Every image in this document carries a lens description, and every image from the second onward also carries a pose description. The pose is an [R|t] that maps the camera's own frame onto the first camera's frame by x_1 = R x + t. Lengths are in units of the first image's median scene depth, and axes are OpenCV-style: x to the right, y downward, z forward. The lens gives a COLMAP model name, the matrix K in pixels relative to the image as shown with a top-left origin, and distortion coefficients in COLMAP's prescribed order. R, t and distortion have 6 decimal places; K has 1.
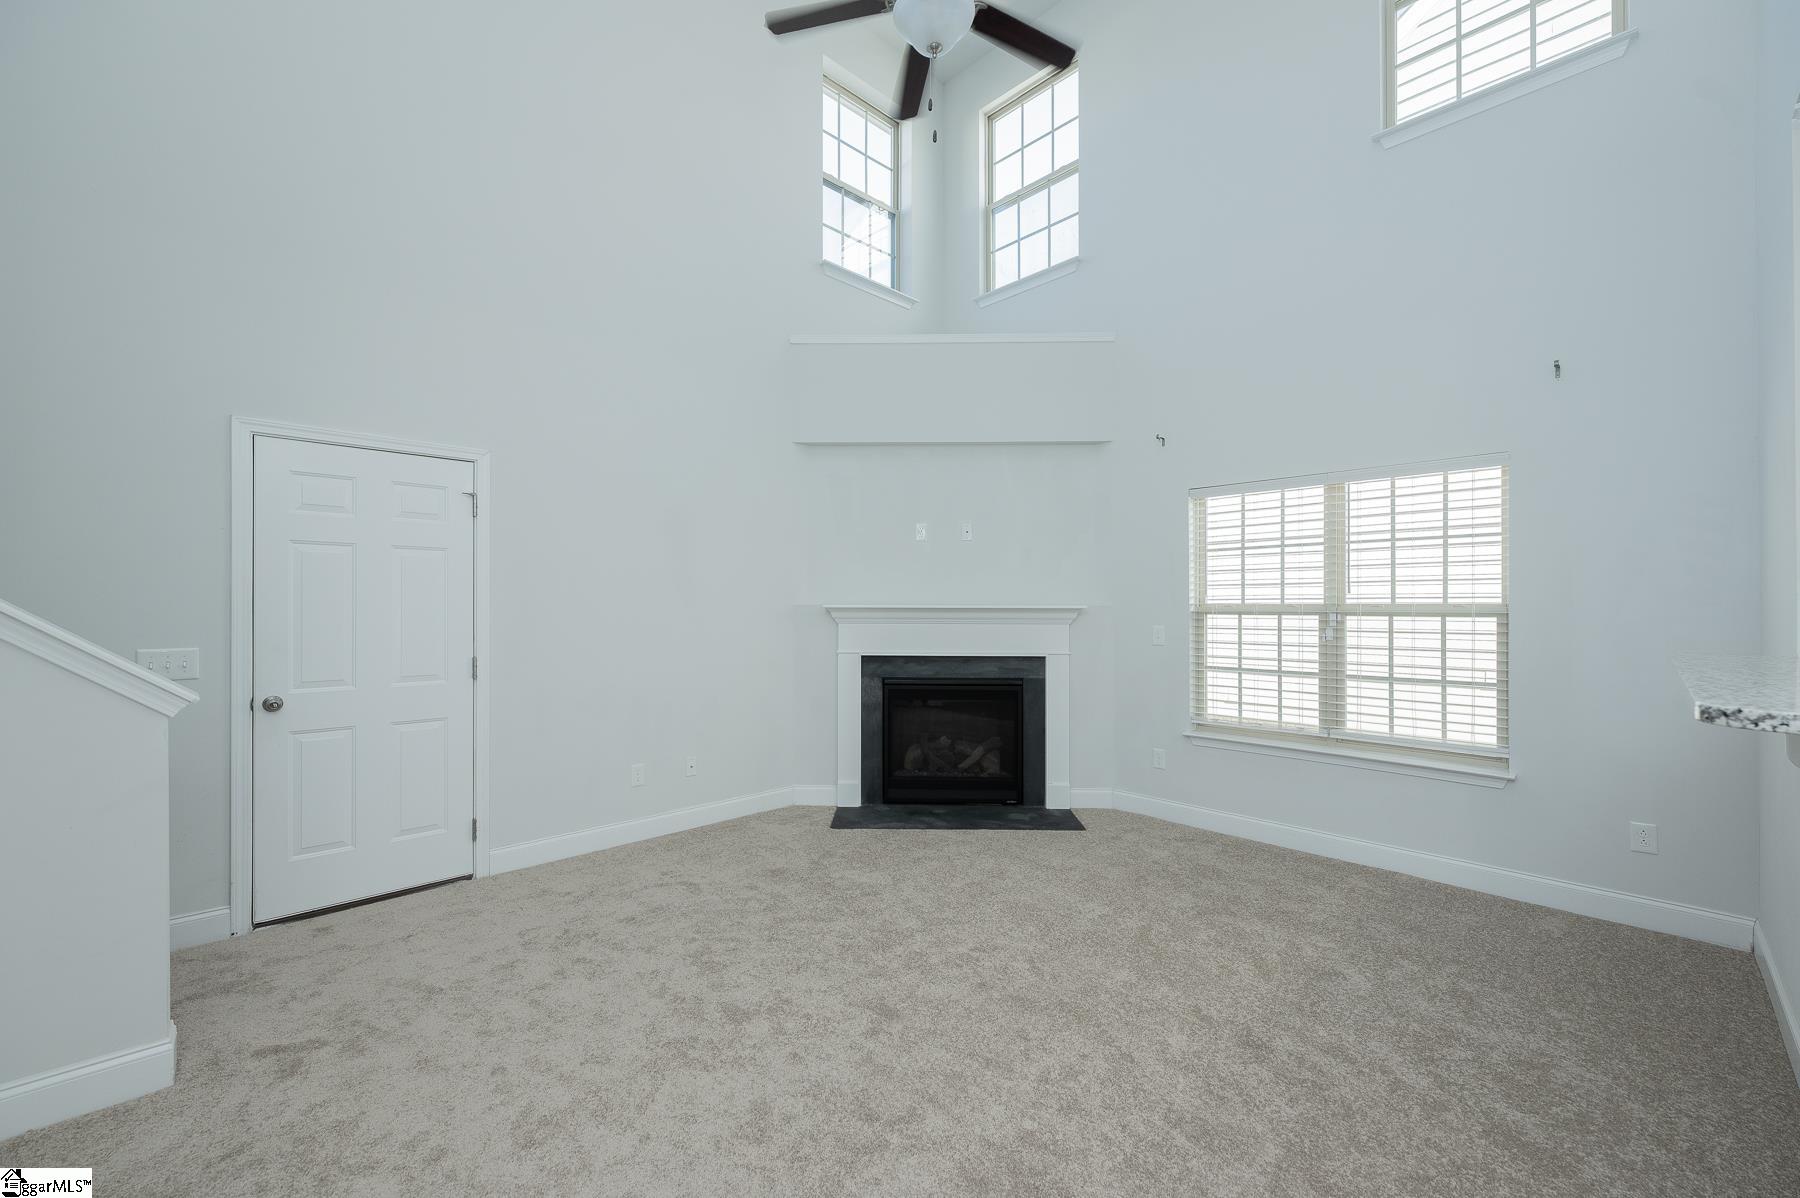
lens RADIAL K [[713.8, 0, 884.1], [0, 713.8, 609.1], [0, 0, 1]] dist [-0.000230, -0.000785]
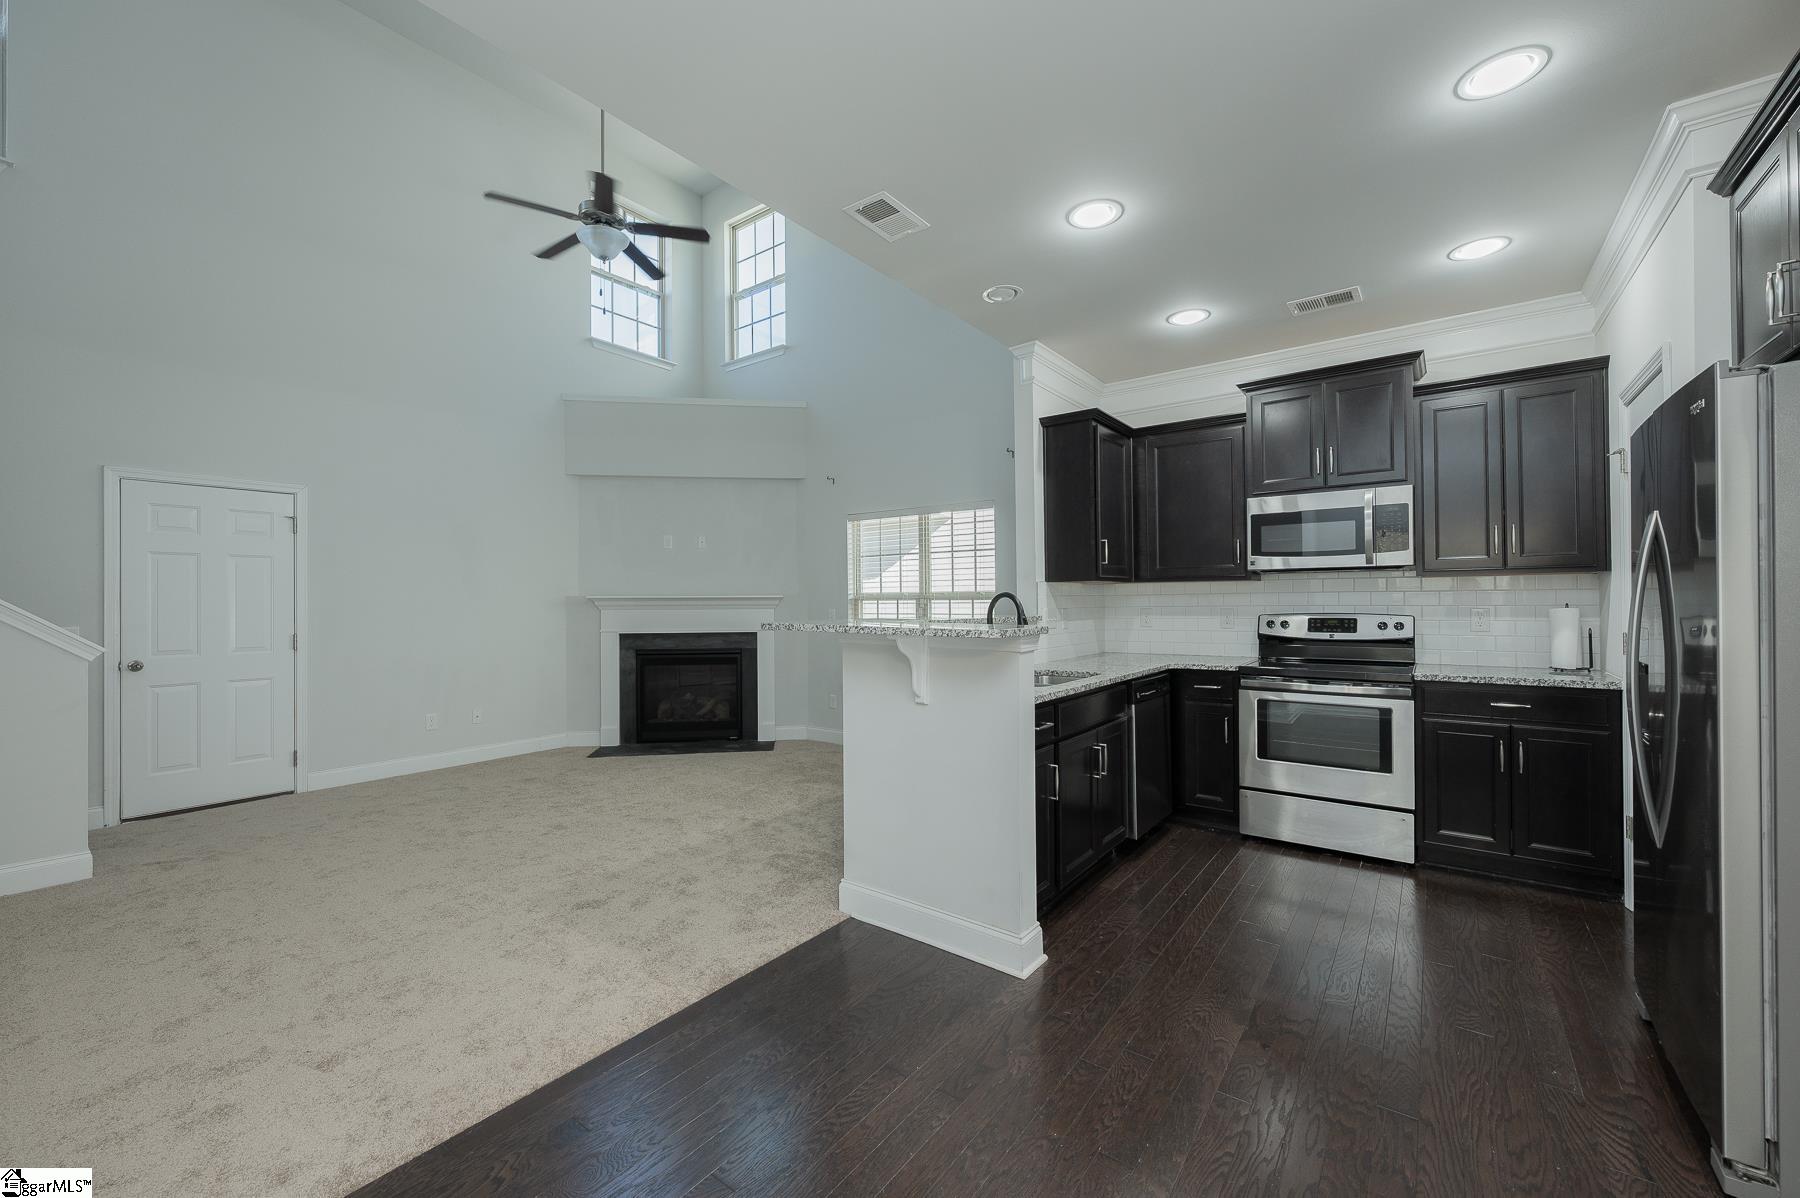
lens RADIAL K [[713.8, 0, 890.9], [0, 713.8, 598.7], [0, 0, 1]] dist [-0.000230, -0.000785]
pose [[0.986054, -0.007751, 0.166243, 0.272993], [0.008983, 0.999938, -0.006656, 0.014112], [-0.166181, 0.008056, 0.986062, -0.452262]]
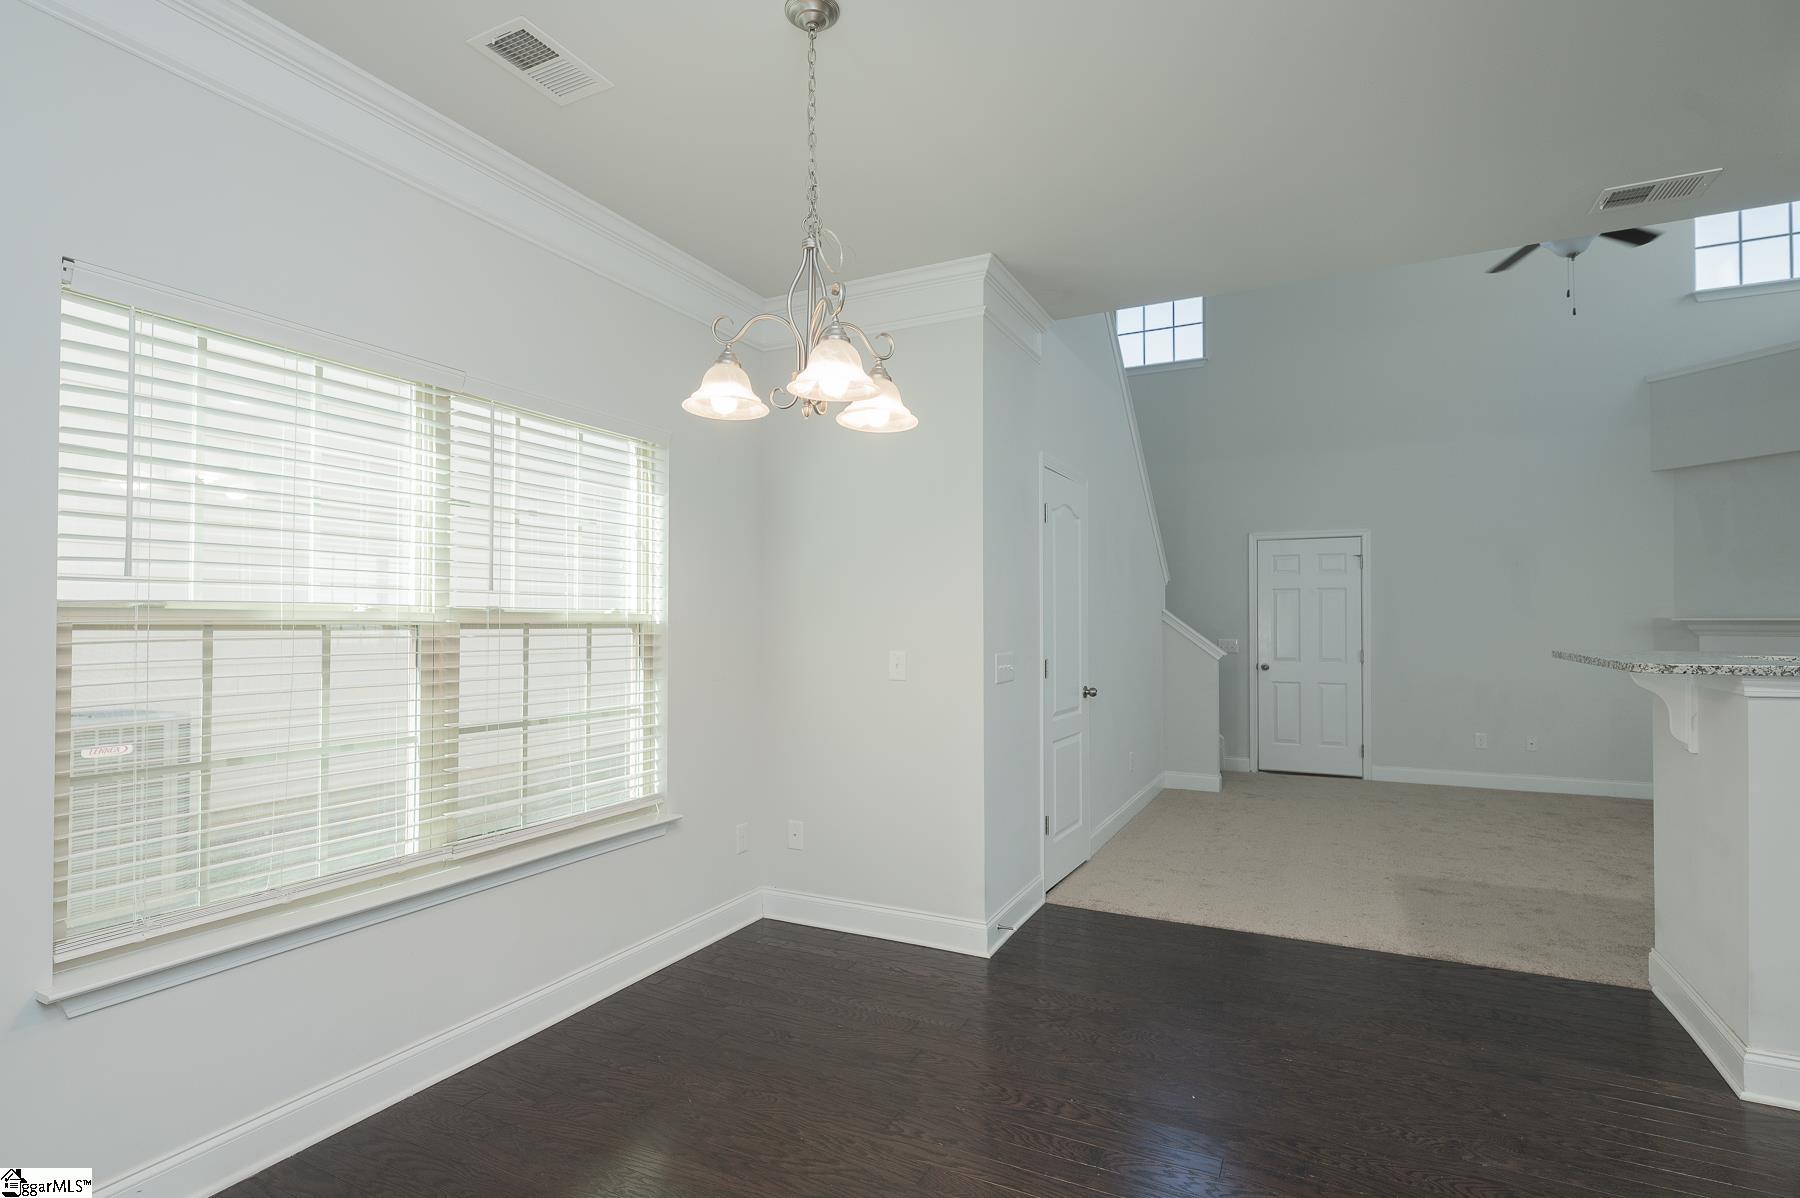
lens RADIAL K [[889.0, 0, 911.2], [0, 889.0, 608.7], [0, 0, 1]] dist [0.013647, 0.000033]
pose [[0.356542, -0.017694, -0.934112, 0.829544], [-0.005430, 0.999764, -0.021011, 0.014760], [0.934263, 0.012564, 0.356362, -0.616632]]
